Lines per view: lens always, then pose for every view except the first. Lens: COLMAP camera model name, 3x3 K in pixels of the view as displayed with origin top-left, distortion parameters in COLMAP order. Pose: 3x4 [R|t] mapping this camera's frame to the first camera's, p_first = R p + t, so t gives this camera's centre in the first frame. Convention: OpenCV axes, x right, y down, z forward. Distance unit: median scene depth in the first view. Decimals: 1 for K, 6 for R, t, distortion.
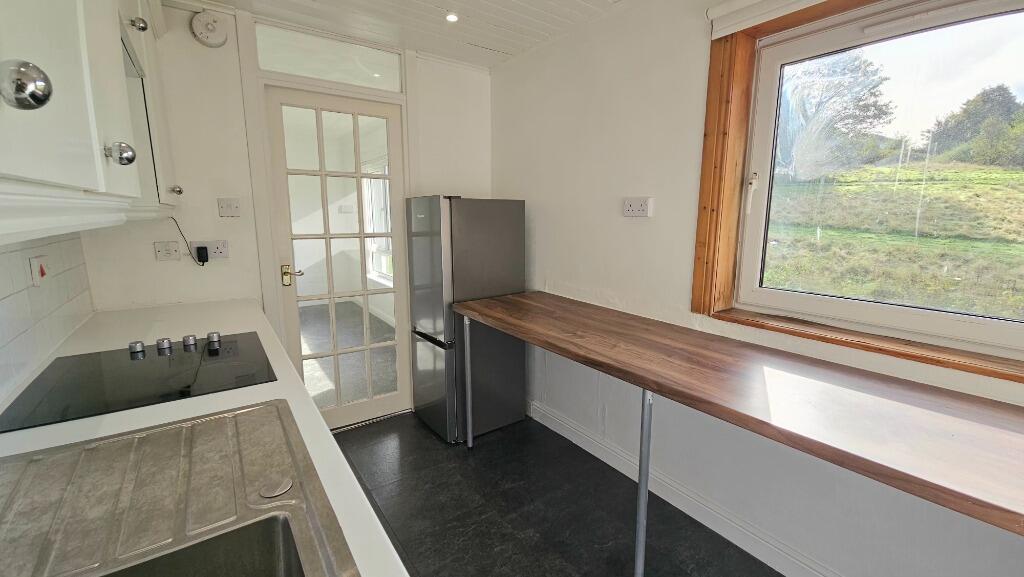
lens RADIAL K [[431.8, 0, 534.8], [0, 431.8, 283.7], [0, 0, 1]] dist [0.011730, -0.000829]
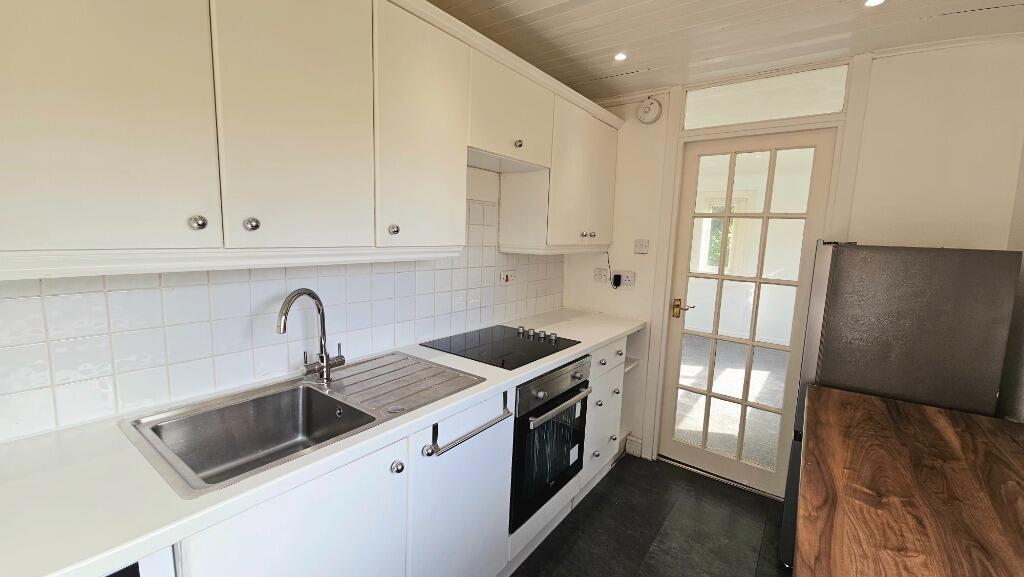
lens RADIAL K [[419.3, 0, 496.1], [0, 419.3, 287.2], [0, 0, 1]] dist [0.015363, -0.009410]
pose [[0.264771, 0.129023, -0.955641, 0.361548], [-0.190195, 0.978529, 0.079418, -0.076807], [0.945369, 0.160730, 0.283625, 0.274195]]
